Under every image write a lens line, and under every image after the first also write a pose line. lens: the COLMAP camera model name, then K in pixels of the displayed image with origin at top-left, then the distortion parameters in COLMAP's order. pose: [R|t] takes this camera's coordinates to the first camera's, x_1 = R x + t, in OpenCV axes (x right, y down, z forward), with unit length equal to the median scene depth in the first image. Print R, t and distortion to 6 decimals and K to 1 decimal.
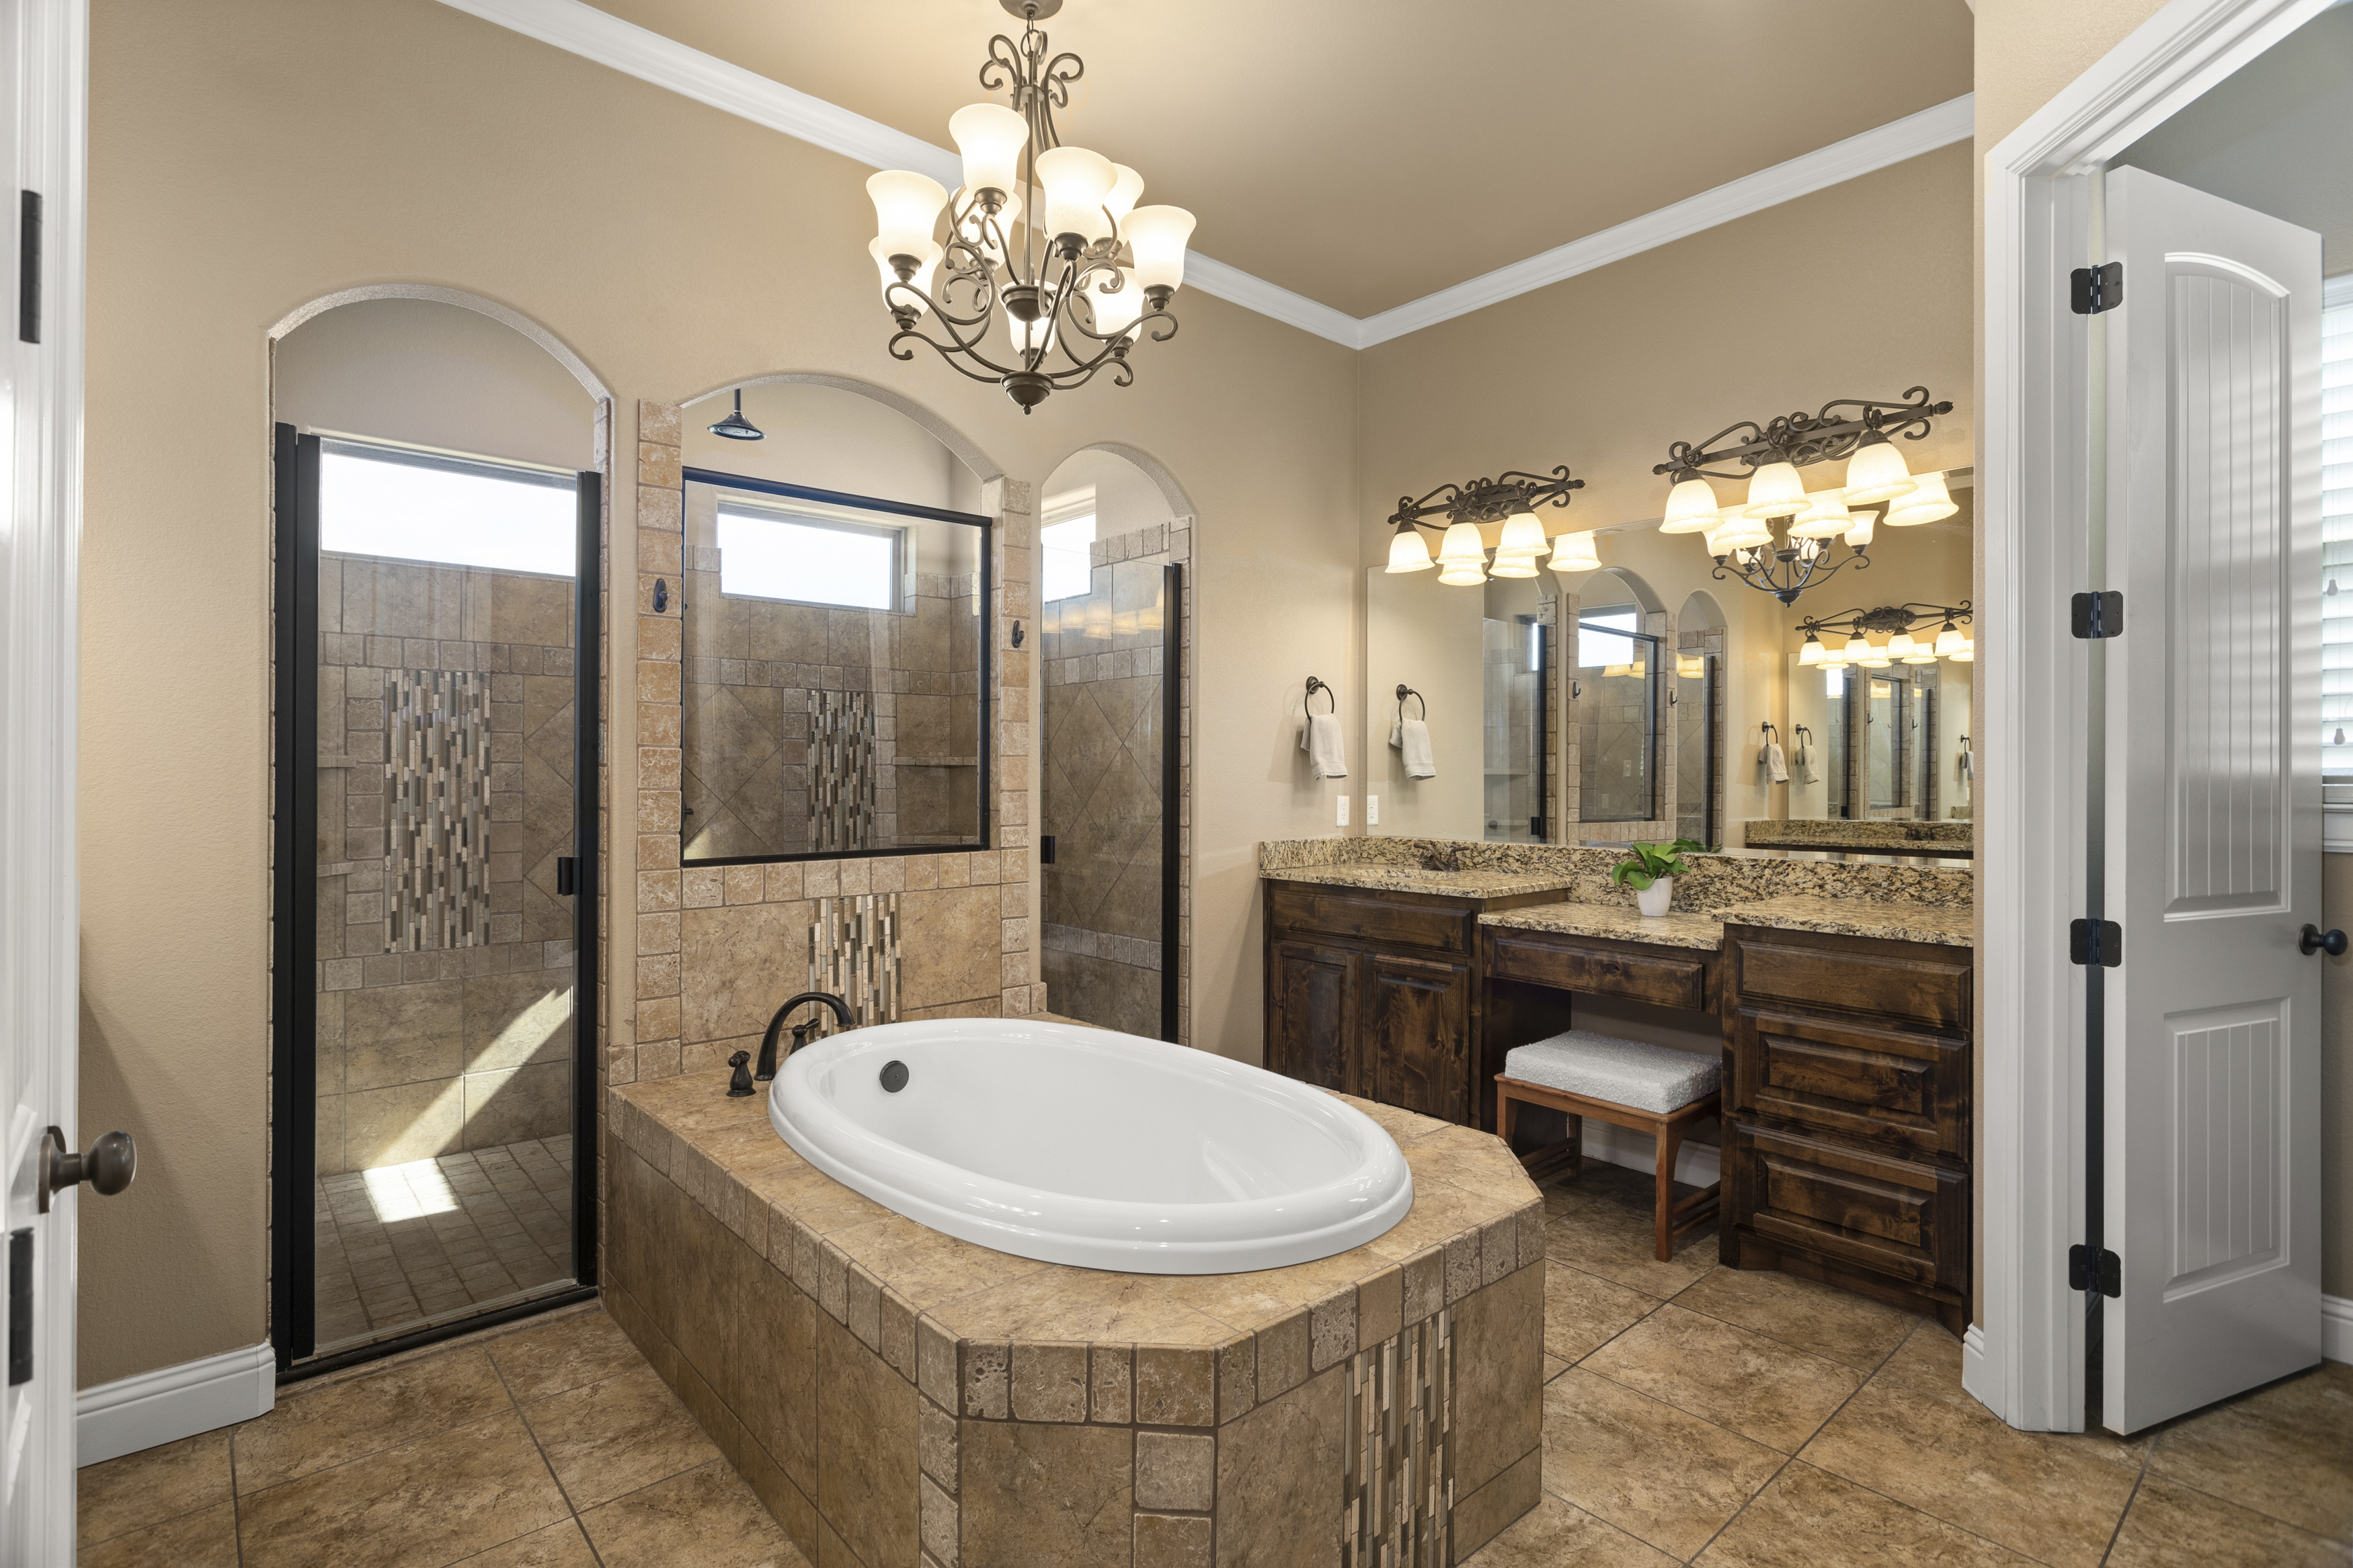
lens RADIAL K [[1121.5, 0, 1179.5], [0, 1121.5, 769.3], [0, 0, 1]] dist [-0.014823, 0.000363]
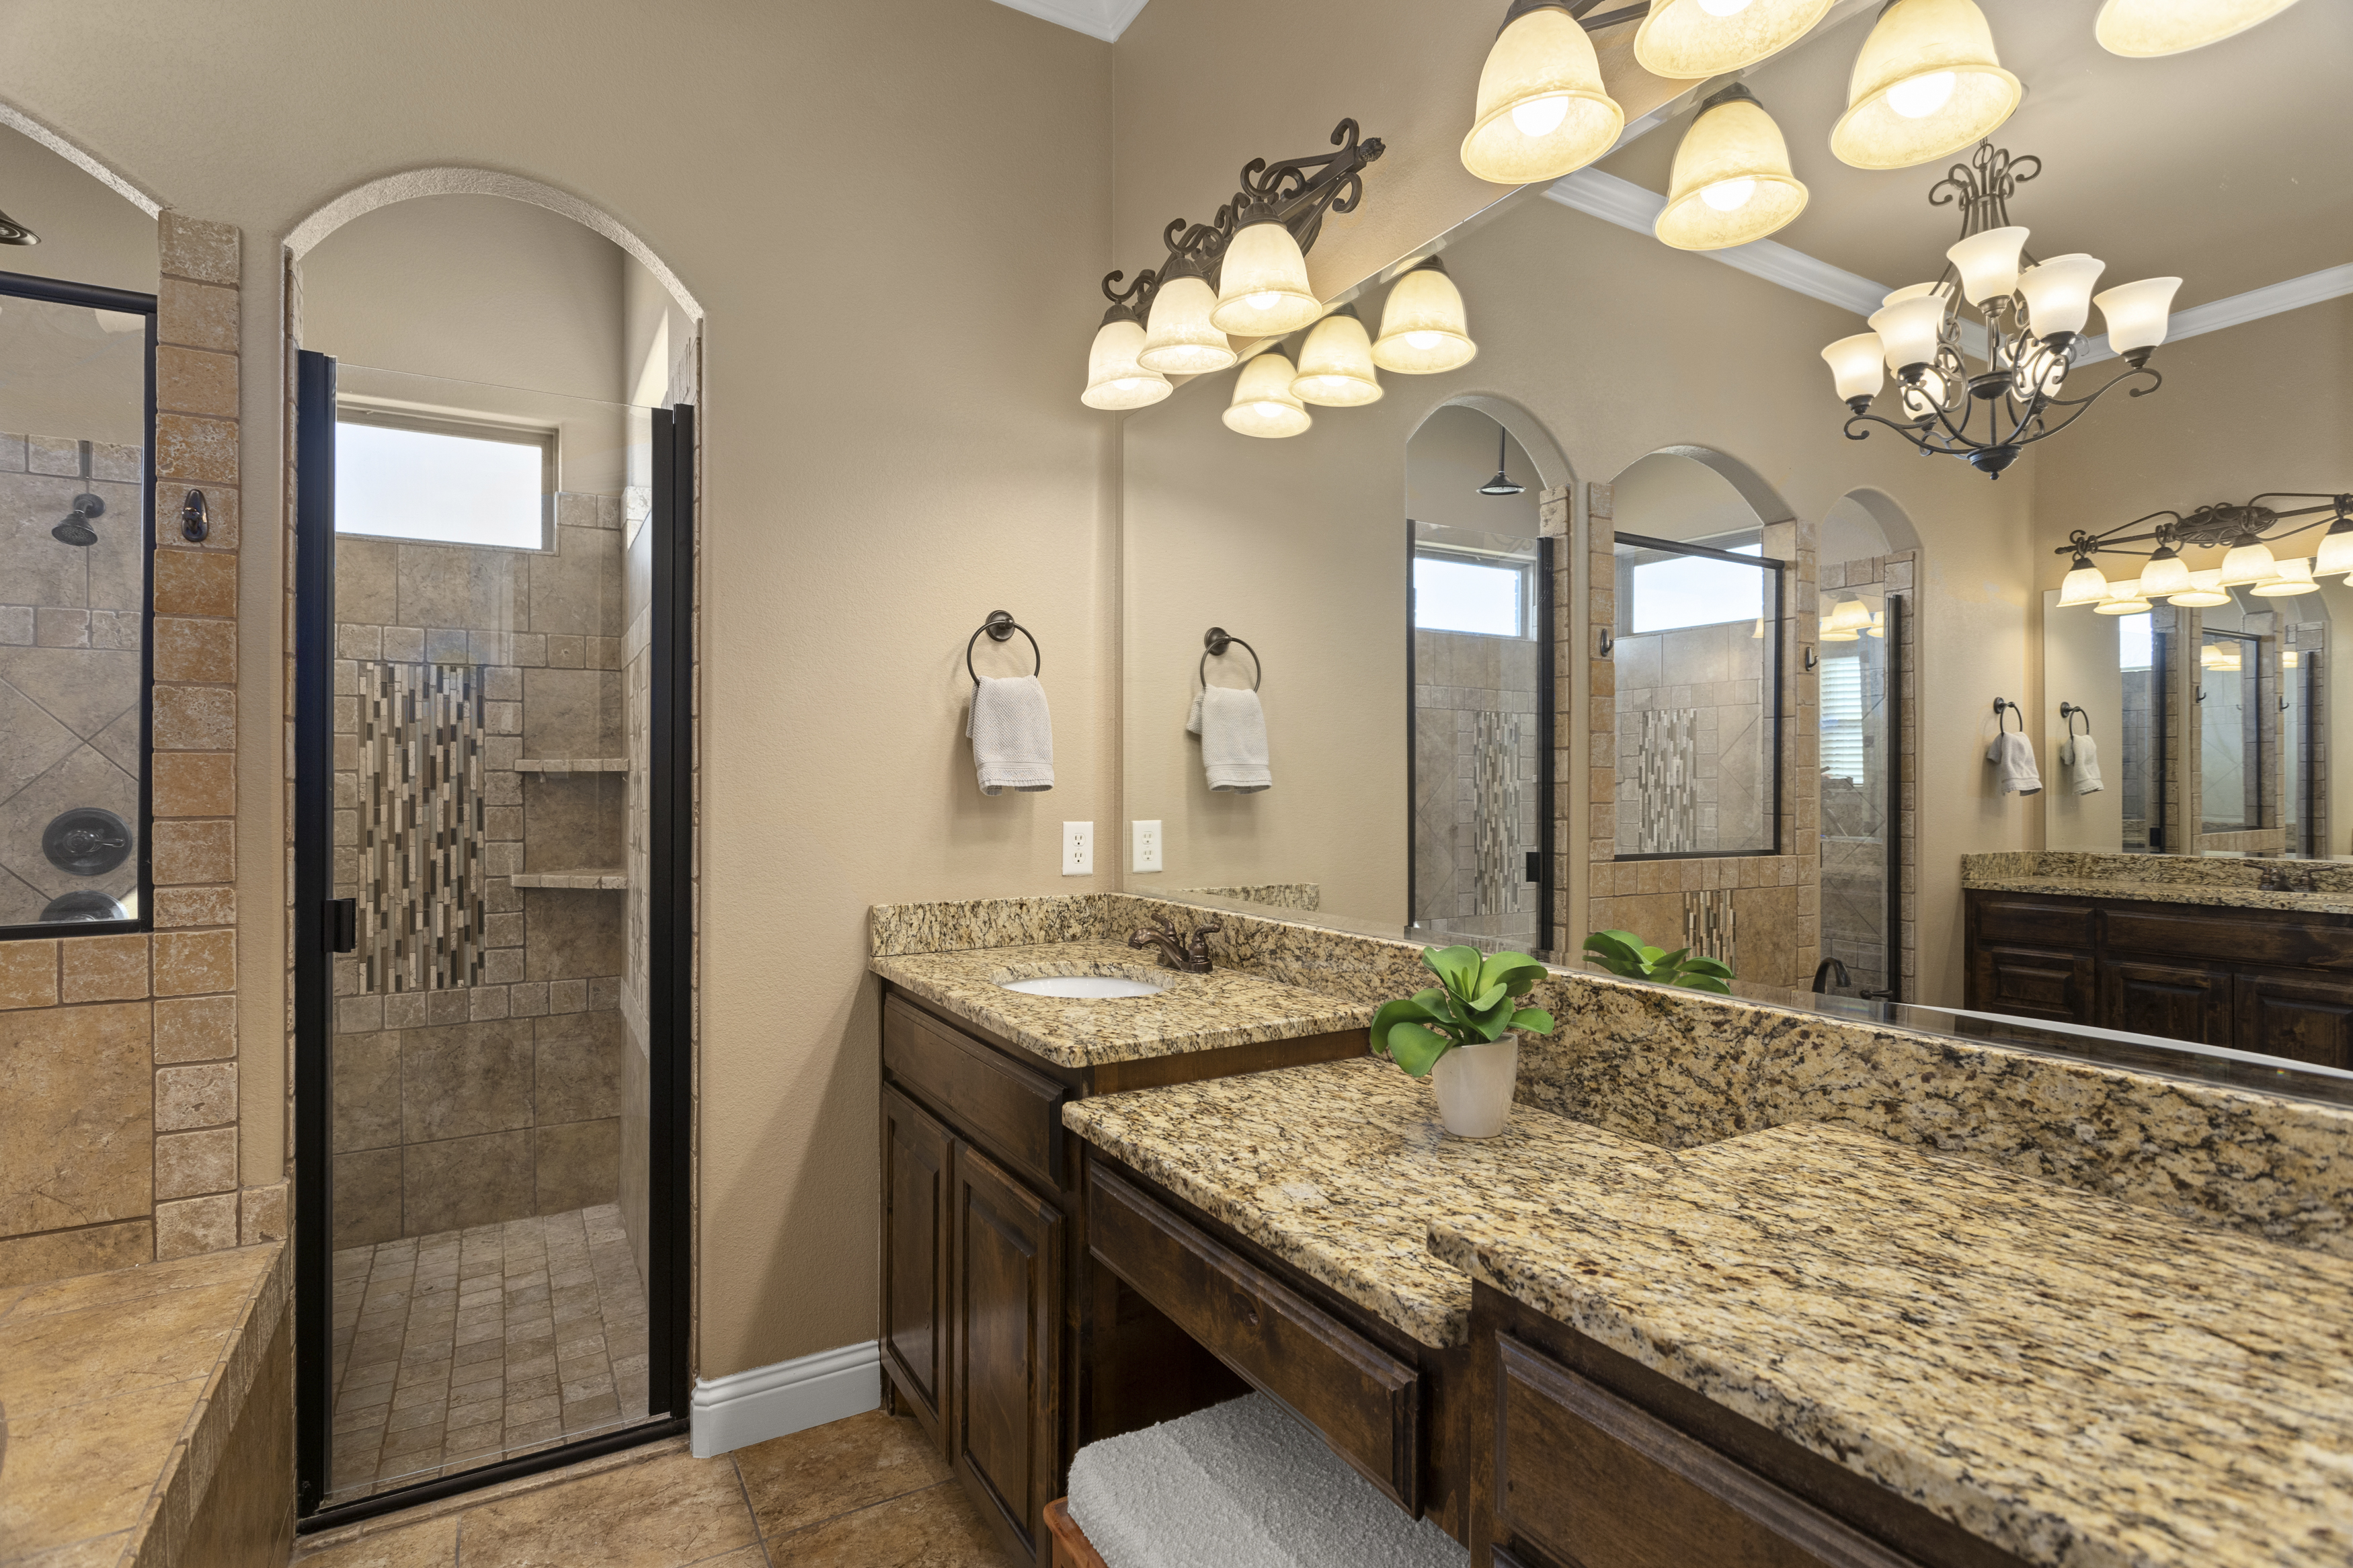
lens RADIAL K [[1154.1, 0, 1164.5], [0, 1154.1, 777.0], [0, 0, 1]] dist [-0.009843, 0.005766]
pose [[0.980804, -0.003702, -0.194960, 0.398147], [0.003643, 0.999993, -0.000659, 0.002066], [0.194961, -0.000064, 0.980811, 0.569510]]
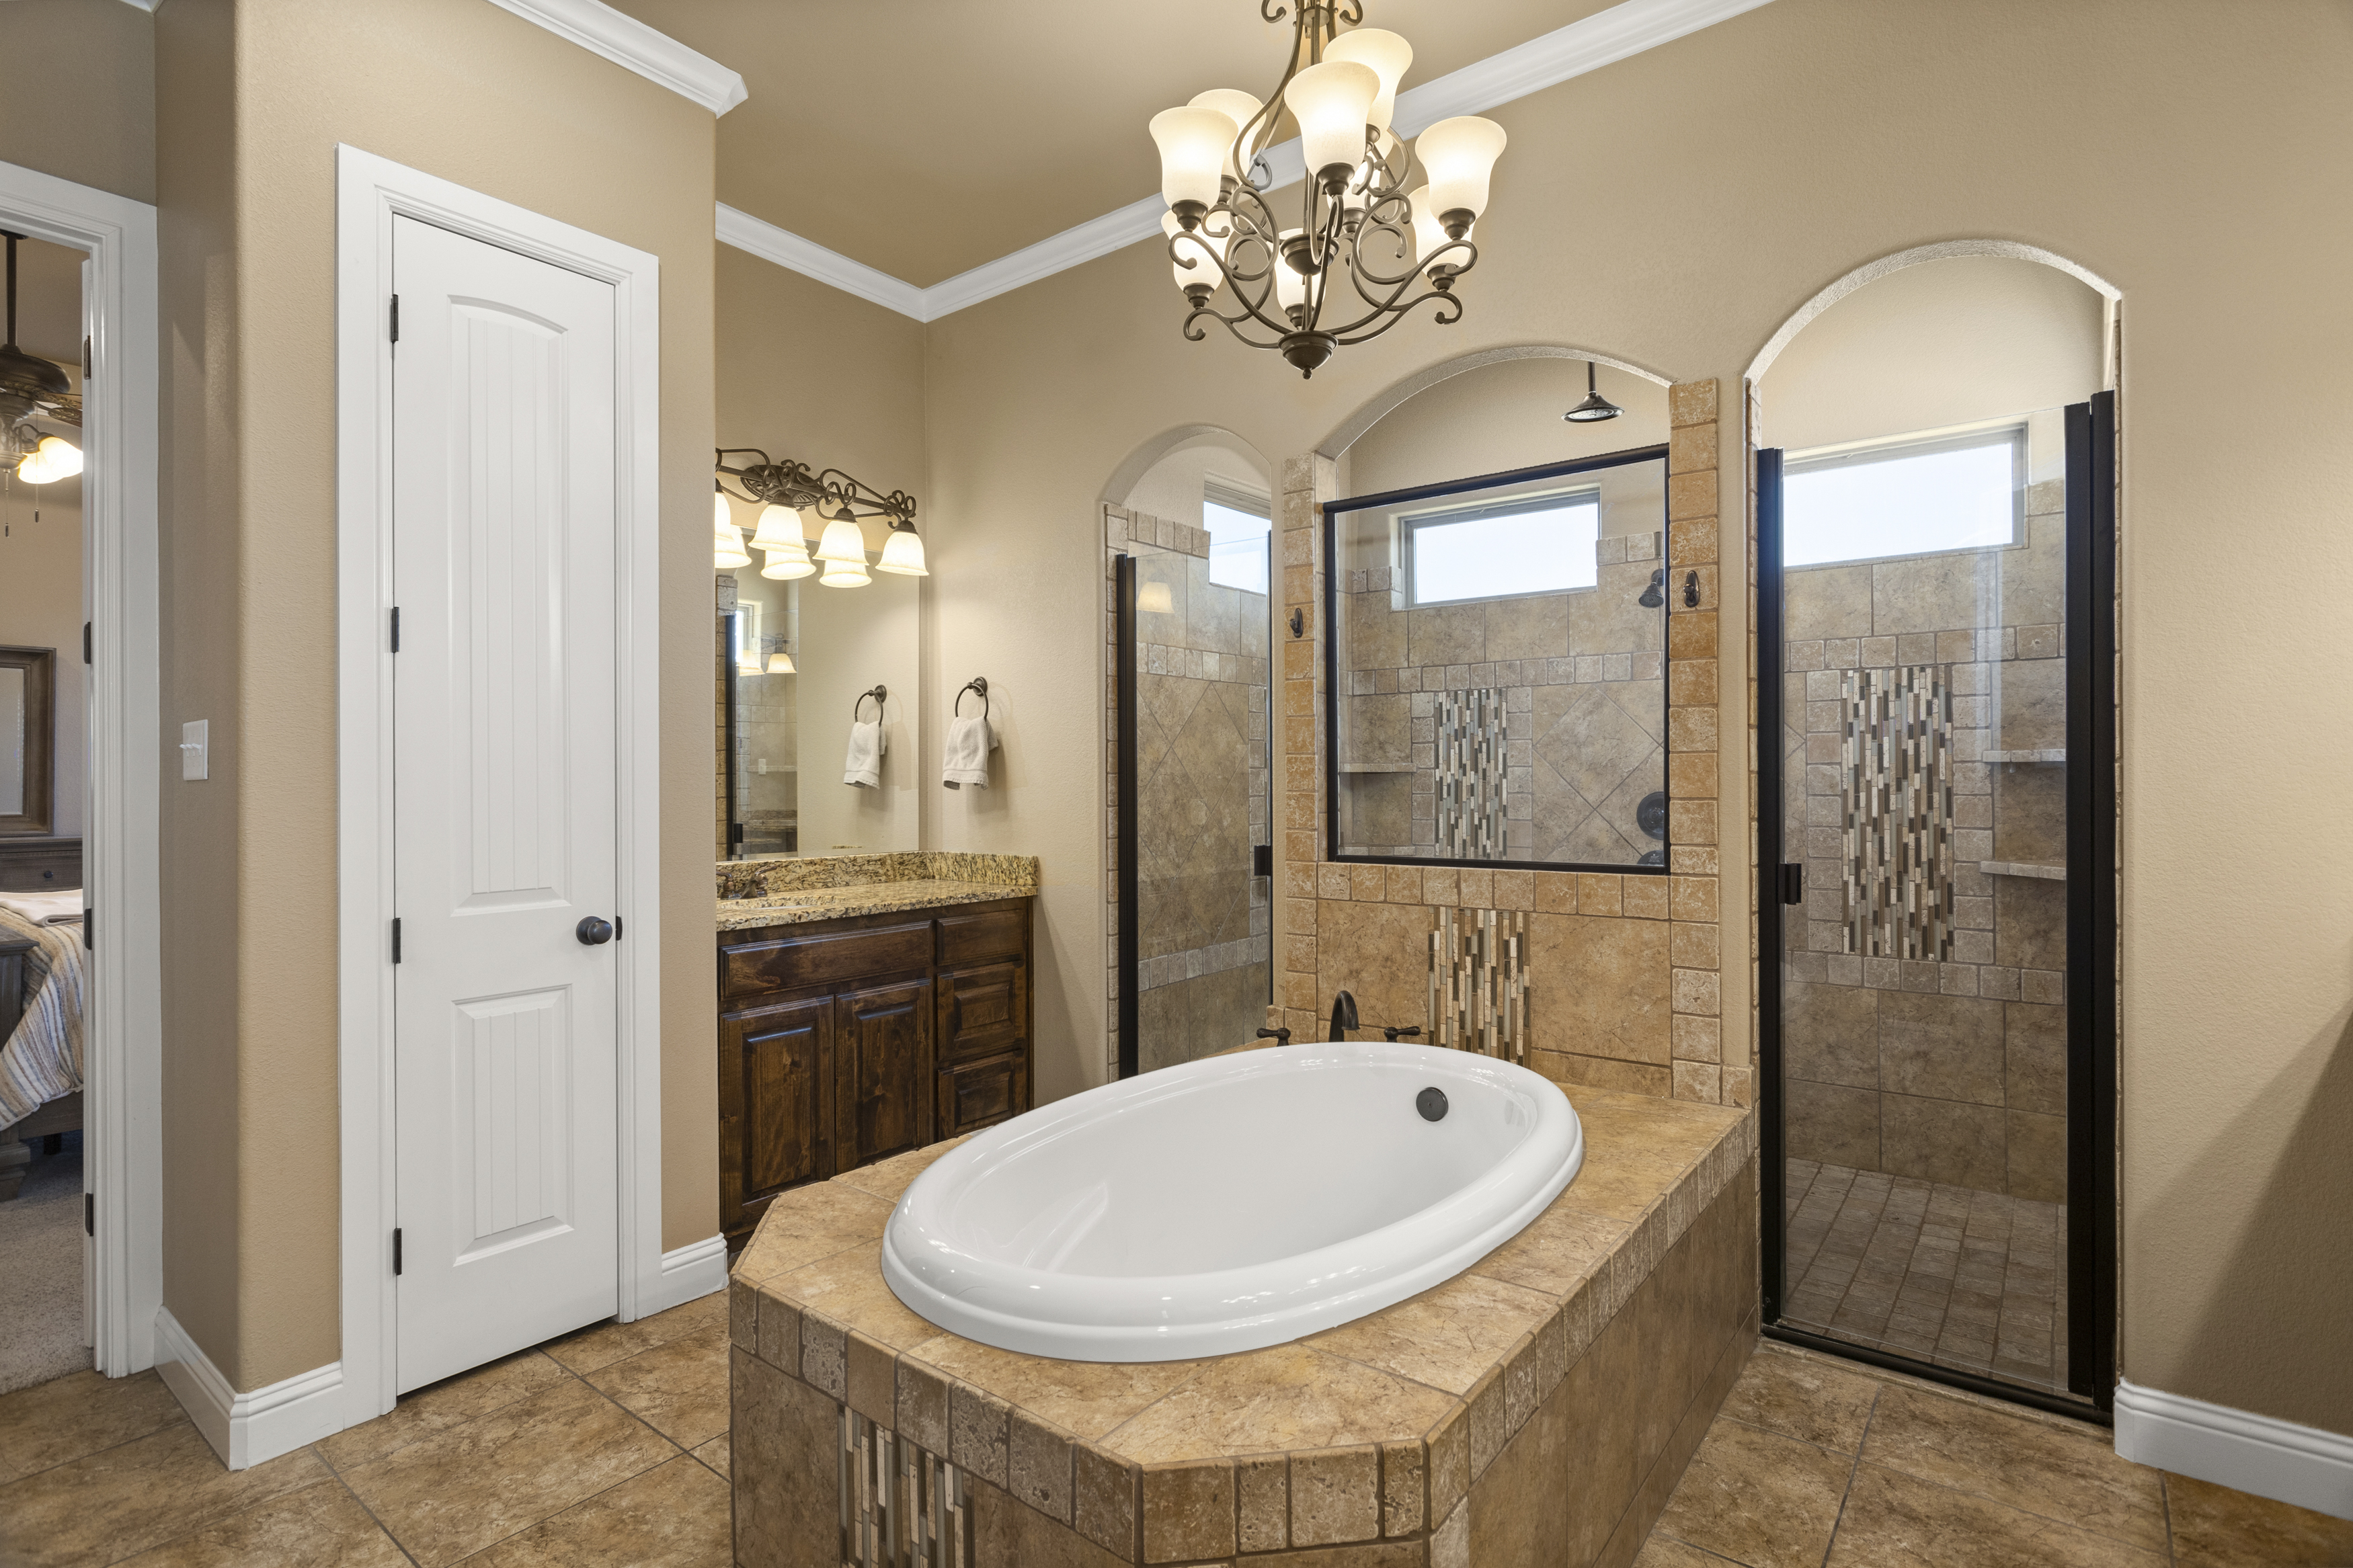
lens RADIAL K [[1154.1, 0, 1164.5], [0, 1154.1, 777.0], [0, 0, 1]] dist [-0.009843, 0.005766]
pose [[0.183474, -0.001761, -0.983023, 0.544817], [0.008691, 0.999962, -0.000169, 0.001666], [0.982986, -0.008512, 0.183483, 0.516322]]
